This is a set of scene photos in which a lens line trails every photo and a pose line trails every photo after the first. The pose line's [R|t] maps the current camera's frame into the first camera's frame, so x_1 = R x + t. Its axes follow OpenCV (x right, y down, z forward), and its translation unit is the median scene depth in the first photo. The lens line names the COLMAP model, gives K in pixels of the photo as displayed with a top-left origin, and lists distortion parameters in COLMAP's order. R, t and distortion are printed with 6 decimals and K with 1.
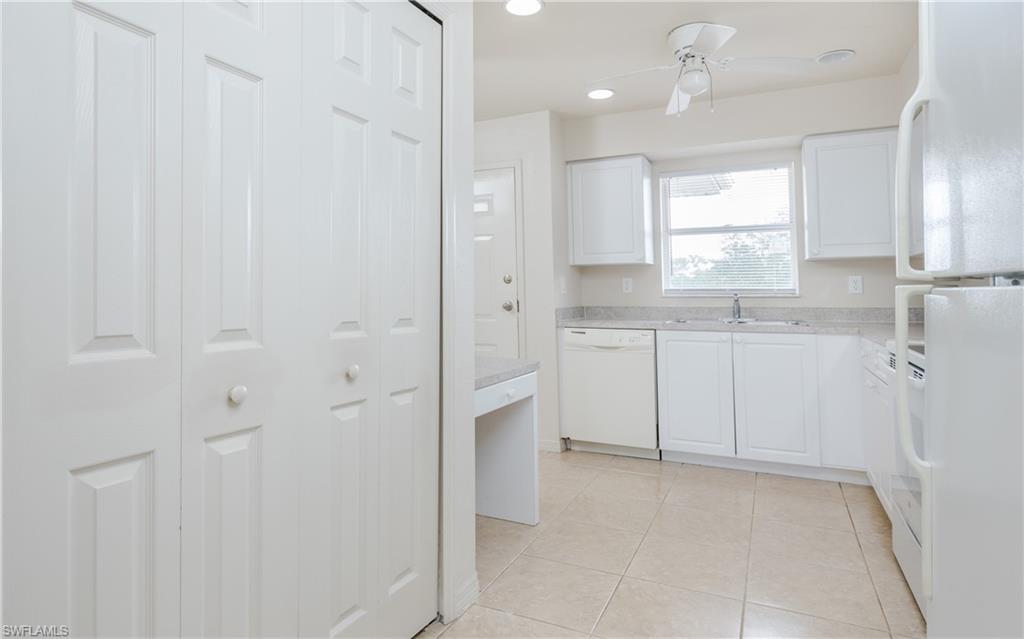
lens RADIAL K [[550.8, 0, 512.3], [0, 550.8, 280.2], [0, 0, 1]] dist [0.002112, -0.000078]
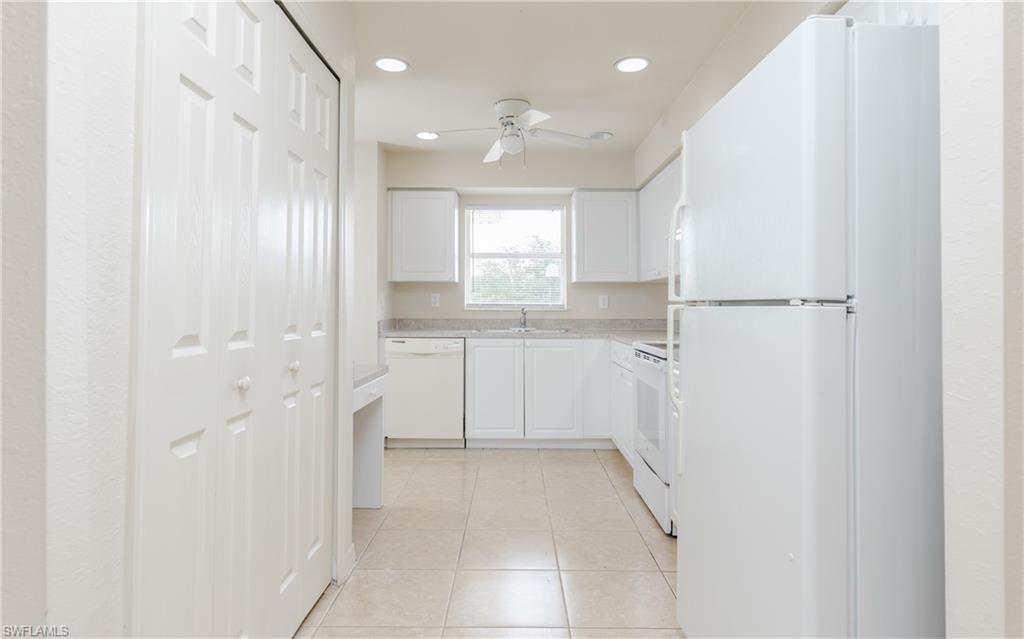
lens RADIAL K [[552.5, 0, 515.1], [0, 552.5, 291.0], [0, 0, 1]] dist [0.000301, 0.000171]
pose [[0.901280, 0.018834, 0.432827, -0.159711], [-0.017163, 0.999823, -0.007768, -0.003958], [-0.432897, -0.000428, 0.901443, -0.122922]]
